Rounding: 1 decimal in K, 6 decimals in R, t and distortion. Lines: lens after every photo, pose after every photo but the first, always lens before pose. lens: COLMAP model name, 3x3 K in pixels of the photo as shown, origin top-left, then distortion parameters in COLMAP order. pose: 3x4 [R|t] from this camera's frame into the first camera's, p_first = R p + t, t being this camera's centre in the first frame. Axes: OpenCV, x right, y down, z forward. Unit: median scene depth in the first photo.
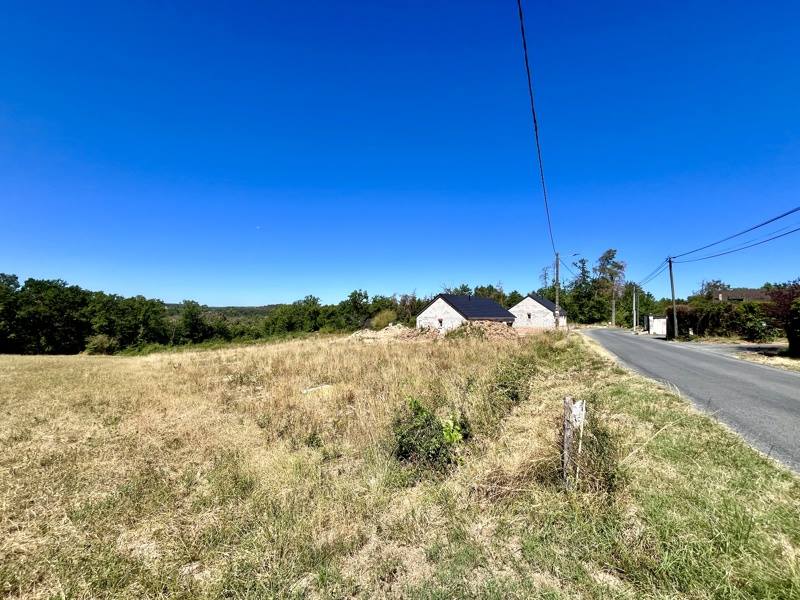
lens RADIAL K [[325.0, 0, 399.1], [0, 325.0, 298.1], [0, 0, 1]] dist [-0.001150, -0.000552]
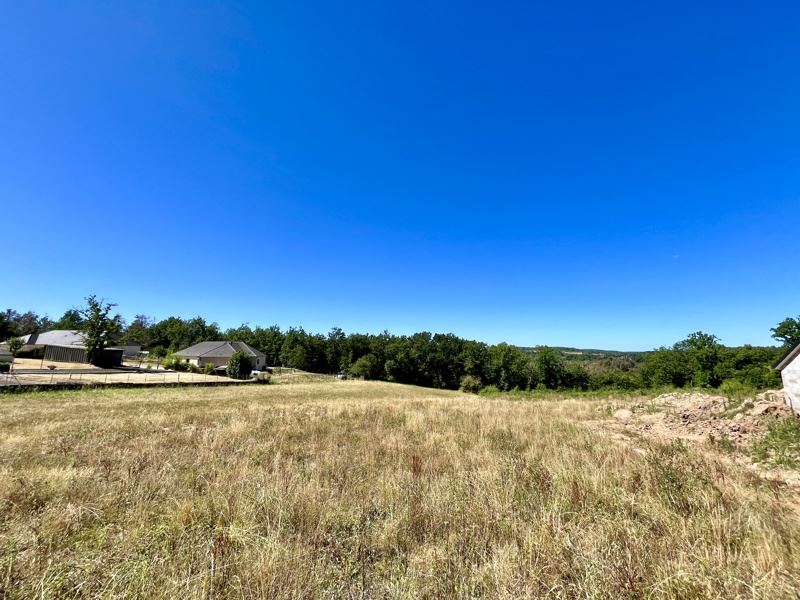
lens RADIAL K [[325.0, 0, 400.6], [0, 325.0, 295.9], [0, 0, 1]] dist [-0.001150, -0.000552]
pose [[0.421716, -0.166692, -0.891274, 0.118445], [0.037004, 0.985301, -0.166769, 0.009986], [0.905972, 0.037348, 0.421686, 0.217841]]
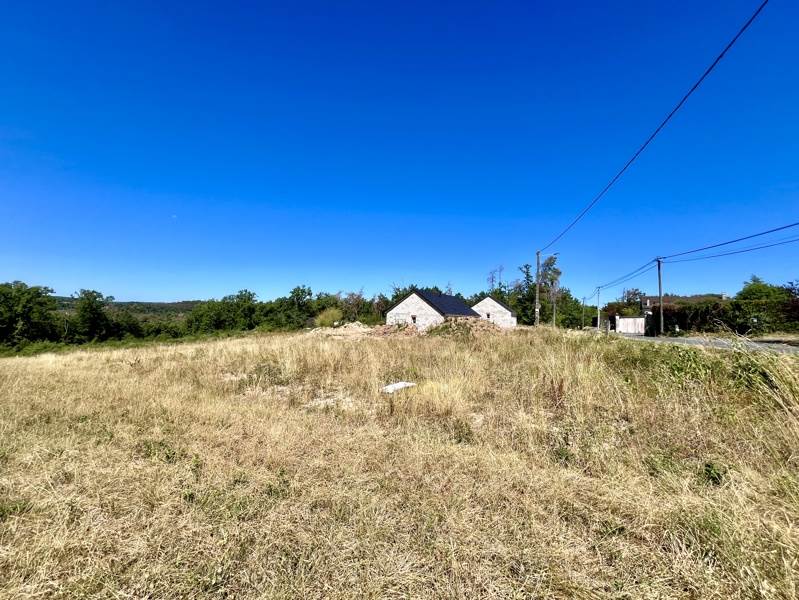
lens RADIAL K [[326.9, 0, 399.0], [0, 326.9, 299.5], [0, 0, 1]] dist [-0.002620, -0.000316]
pose [[0.978657, 0.031561, 0.203062, -0.055172], [-0.031589, 0.999496, -0.003104, 0.010874], [-0.203057, -0.003377, 0.979161, 0.036182]]
